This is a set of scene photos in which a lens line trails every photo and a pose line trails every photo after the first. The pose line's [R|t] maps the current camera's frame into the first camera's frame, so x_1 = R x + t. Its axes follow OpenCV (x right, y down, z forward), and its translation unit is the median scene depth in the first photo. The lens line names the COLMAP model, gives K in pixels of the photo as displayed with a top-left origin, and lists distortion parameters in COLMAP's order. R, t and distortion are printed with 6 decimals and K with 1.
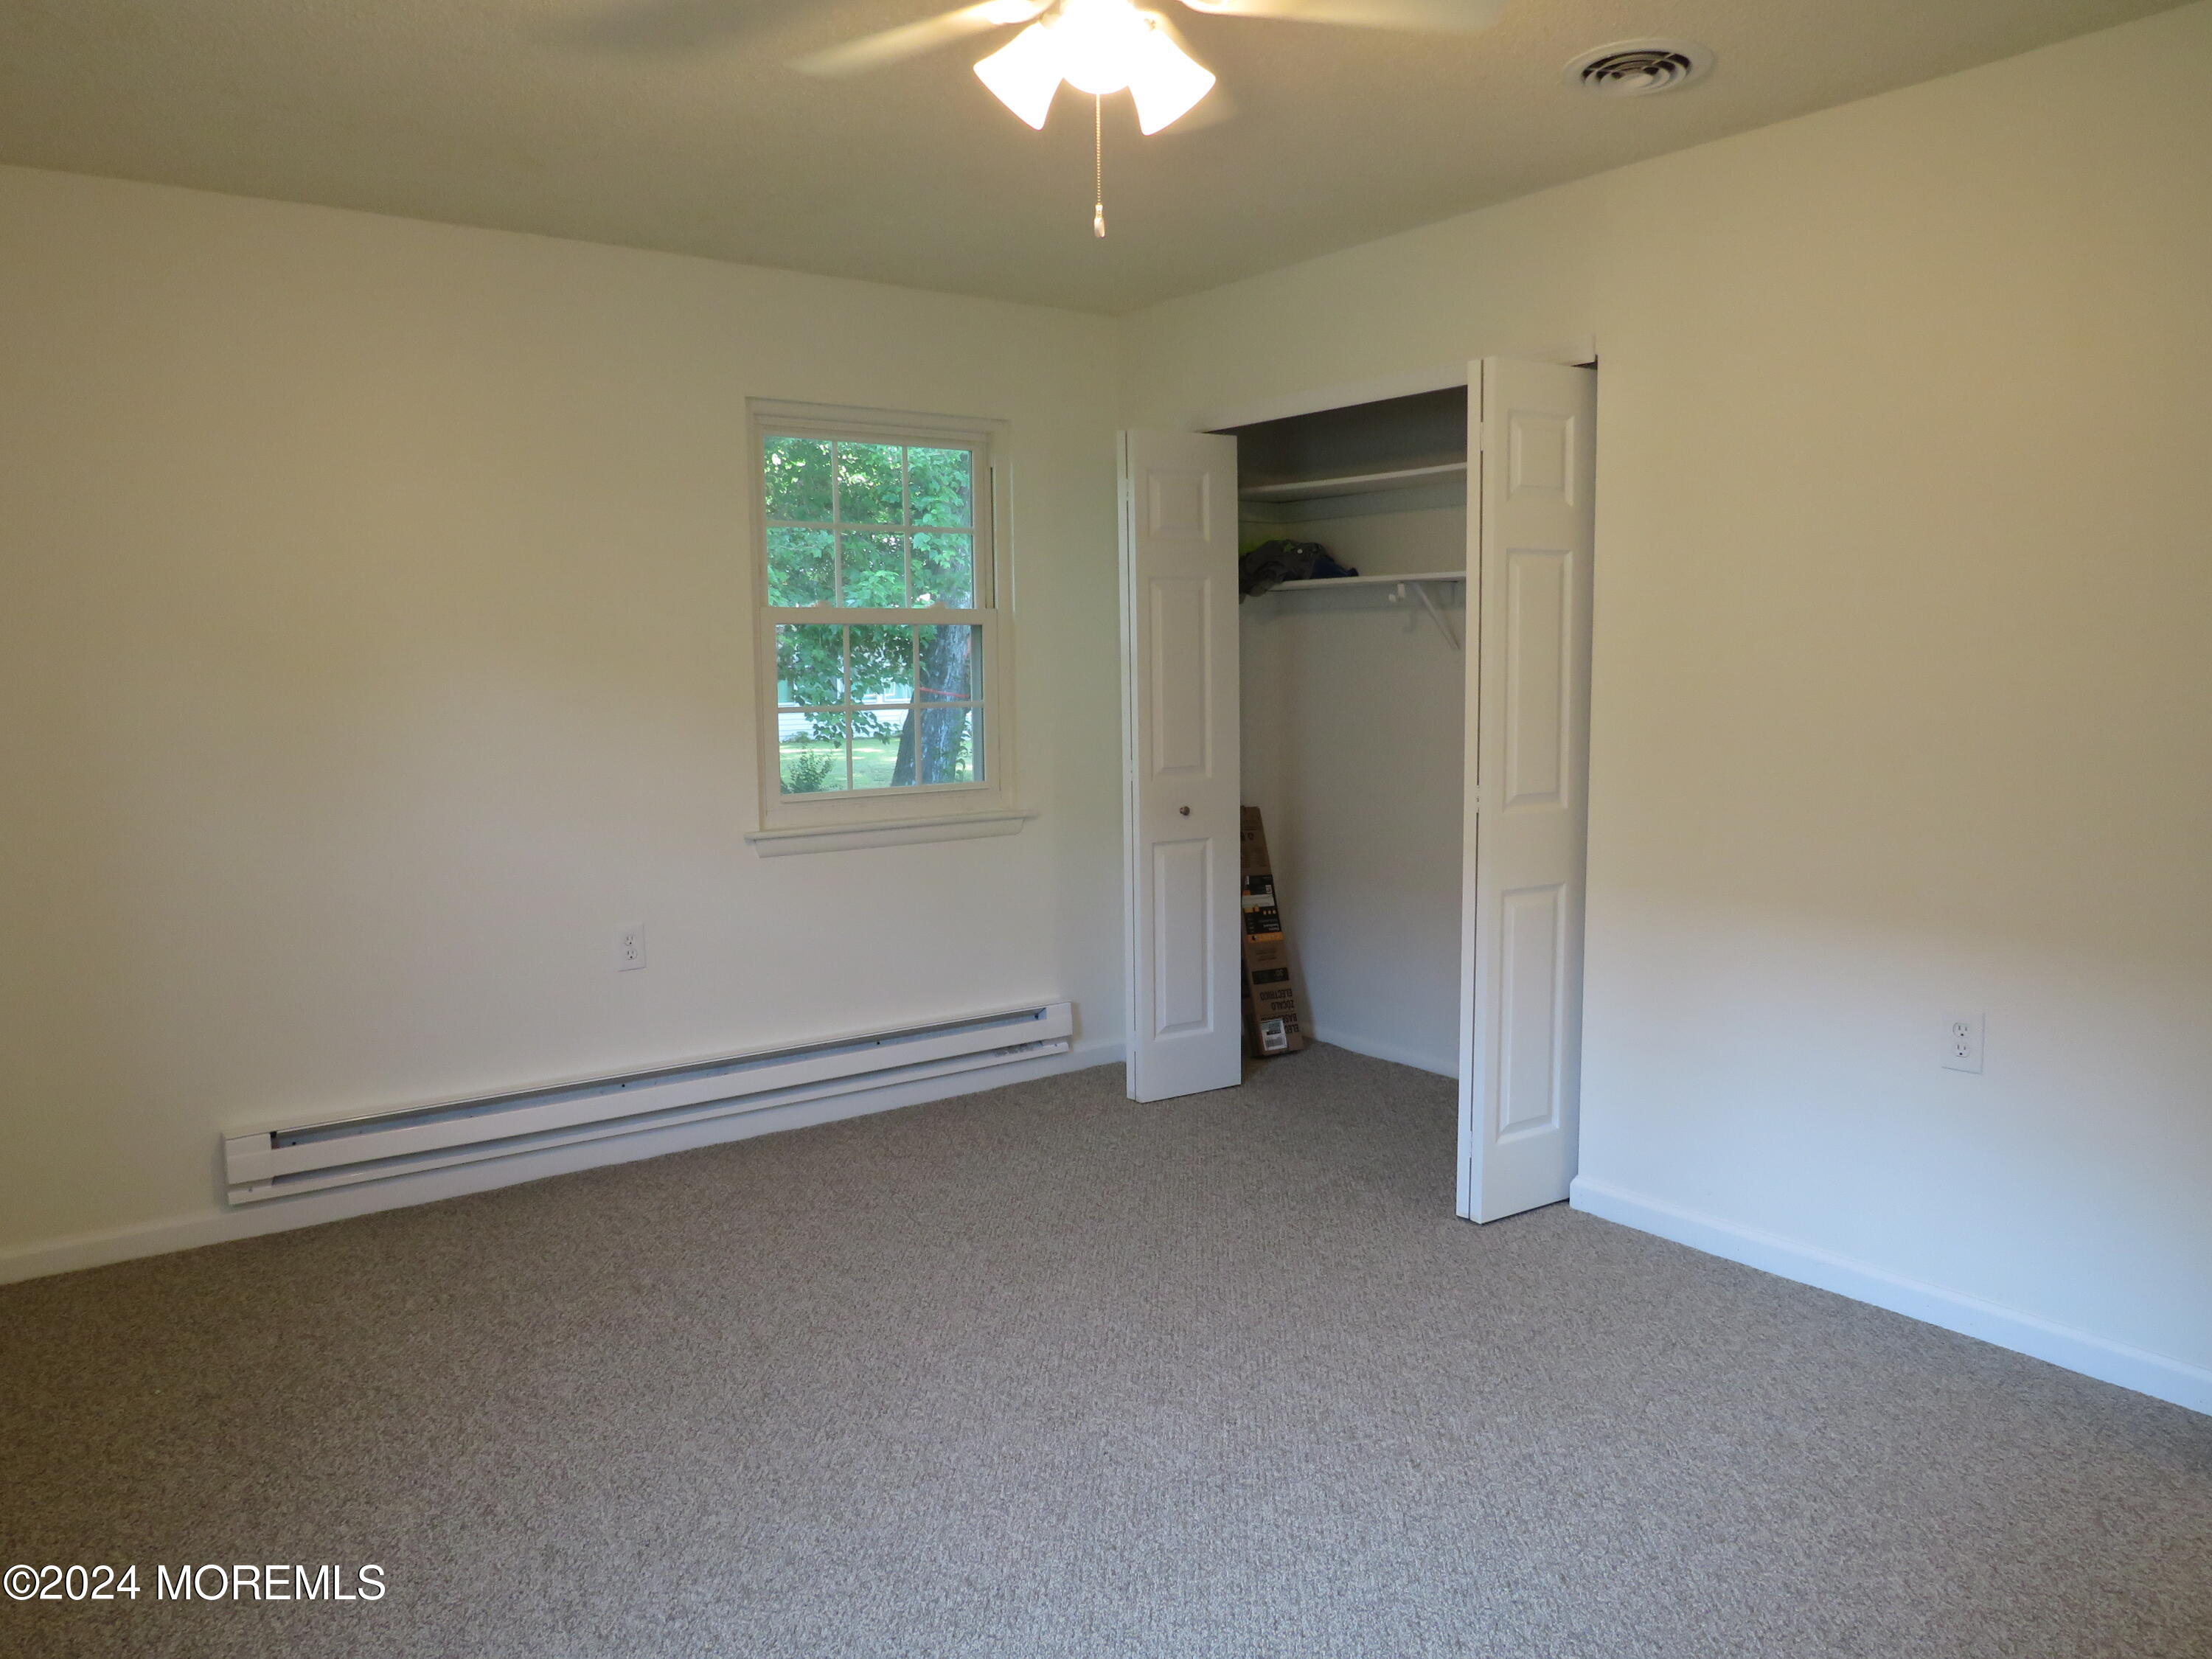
lens RADIAL K [[1568.7, 0, 1106.4], [0, 1568.7, 827.5], [0, 0, 1]] dist [-0.024267, -0.006326]
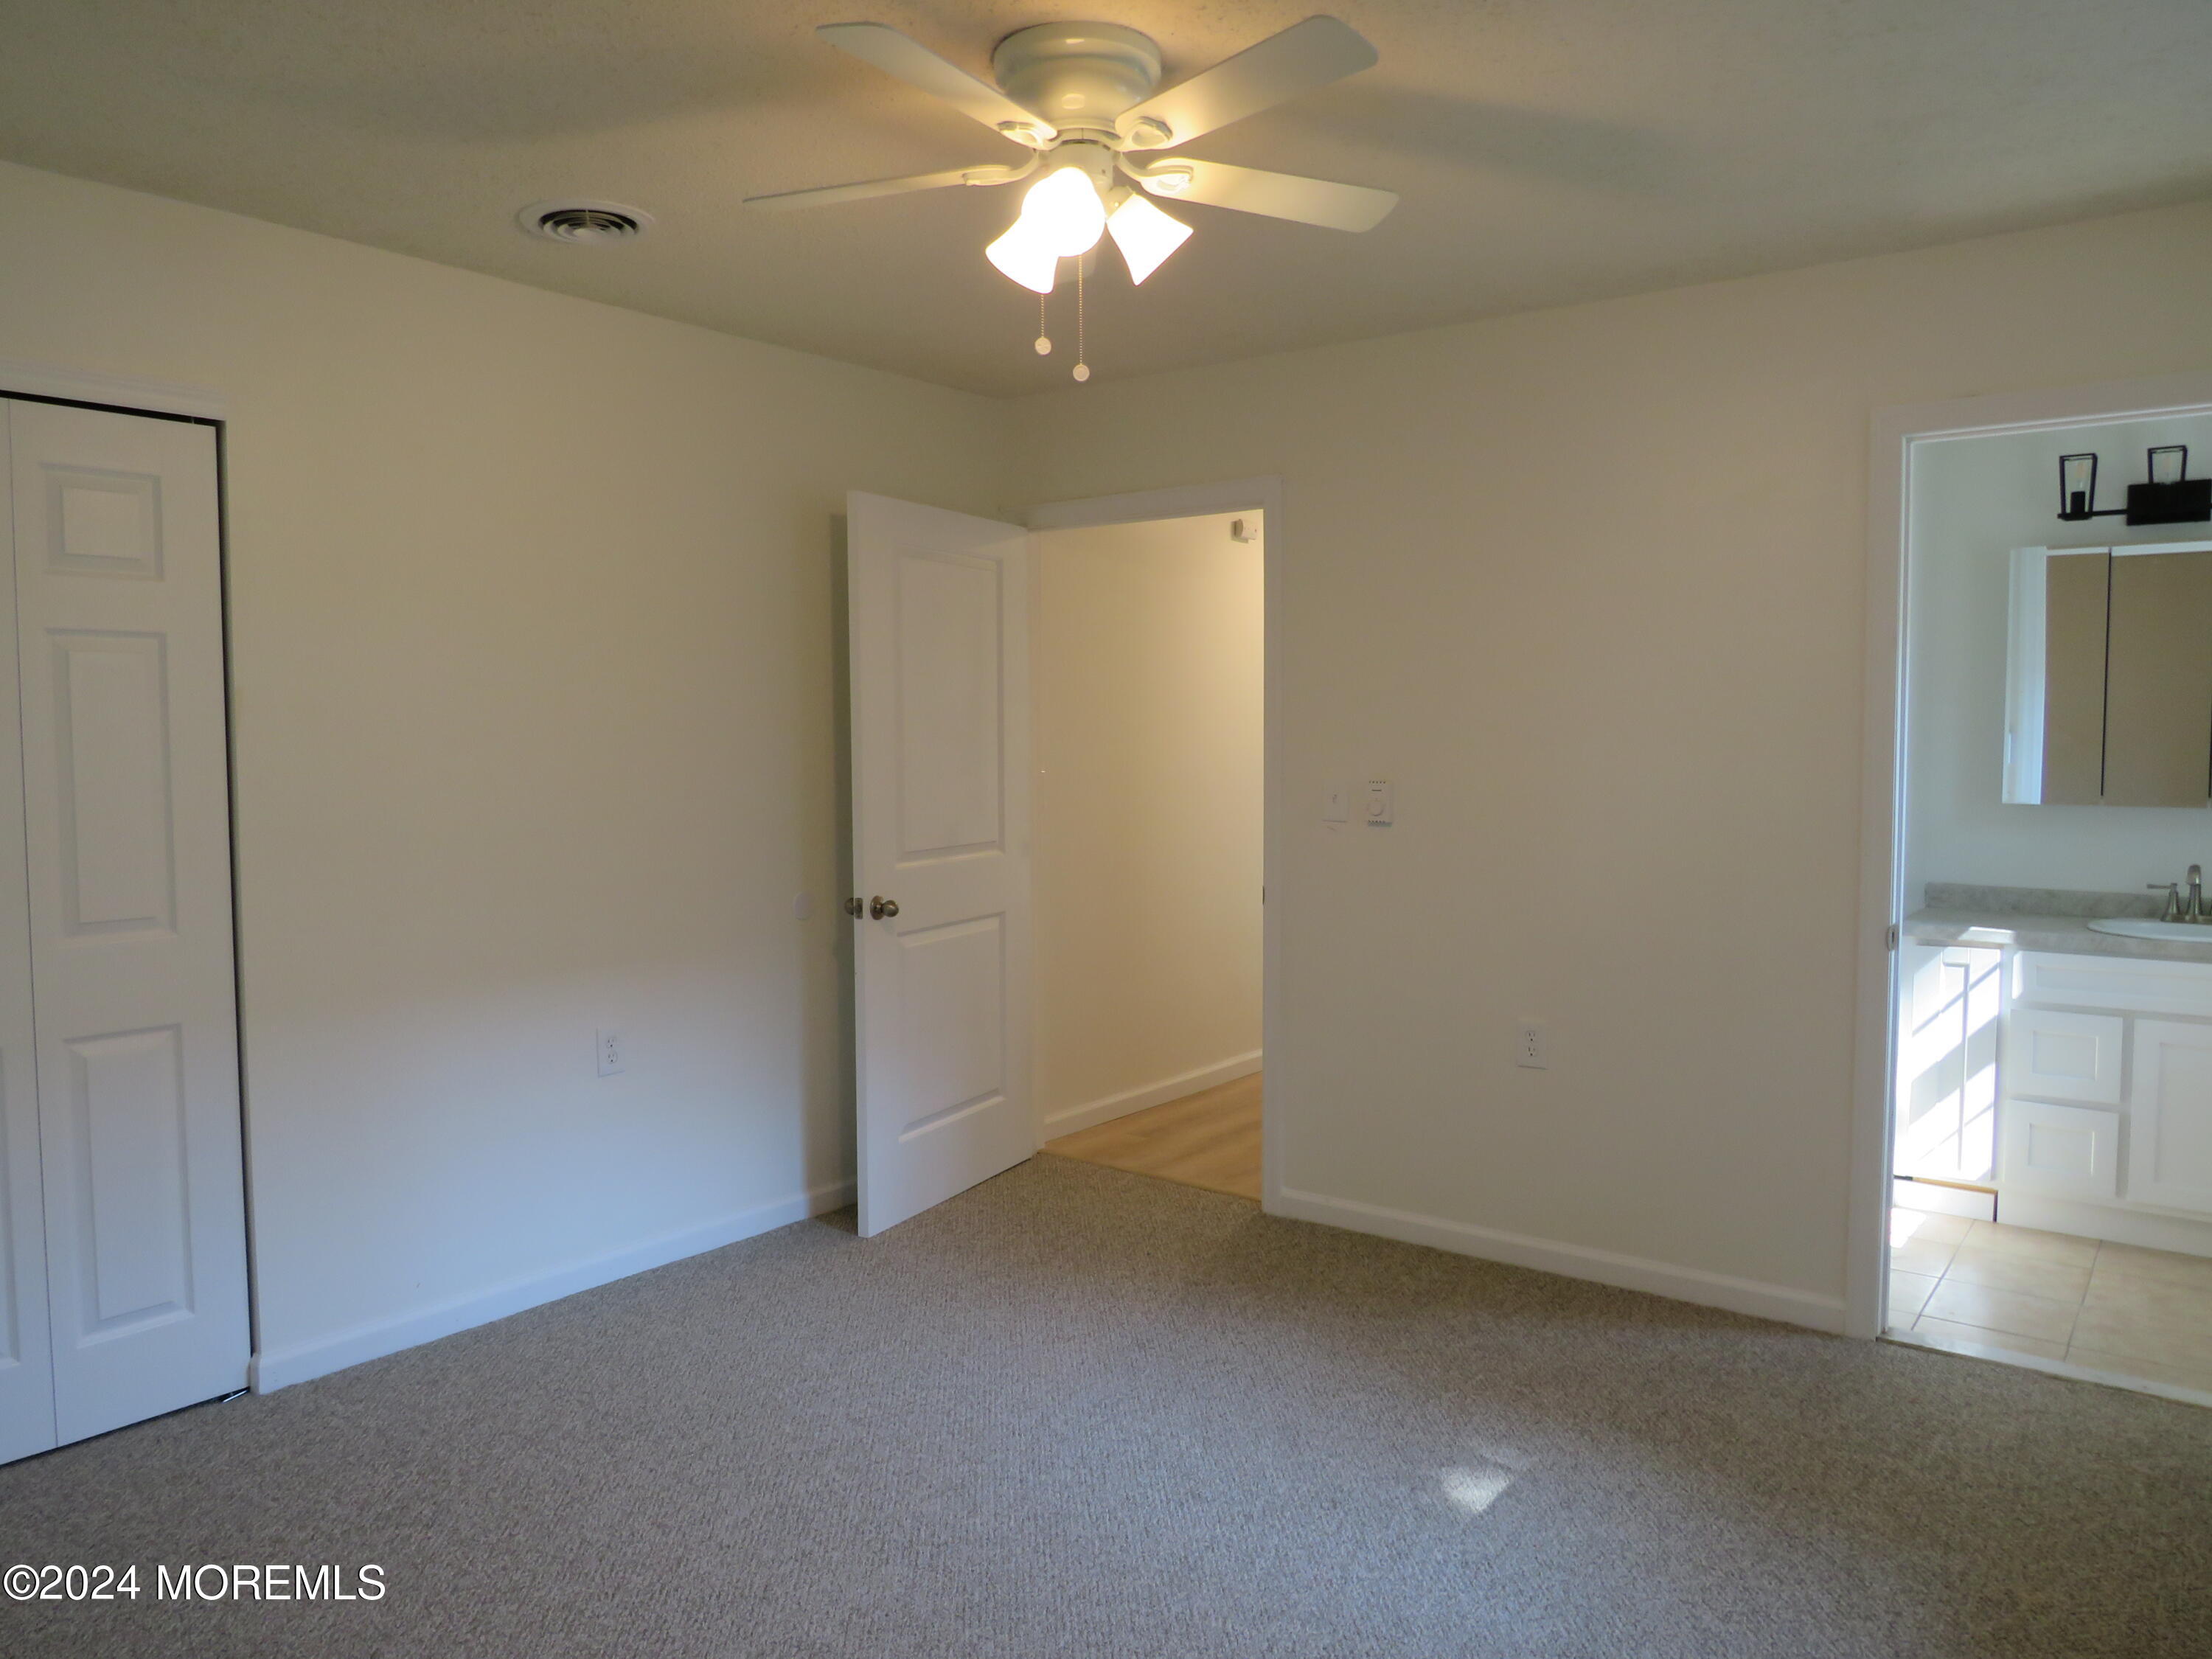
lens RADIAL K [[1587.1, 0, 1094.3], [0, 1587.1, 827.2], [0, 0, 1]] dist [-0.024391, 0.000863]
pose [[-0.271858, -0.050902, 0.960990, -0.826897], [0.106213, 0.990912, 0.082534, -0.114128], [-0.956458, 0.124507, -0.263981, 0.972397]]
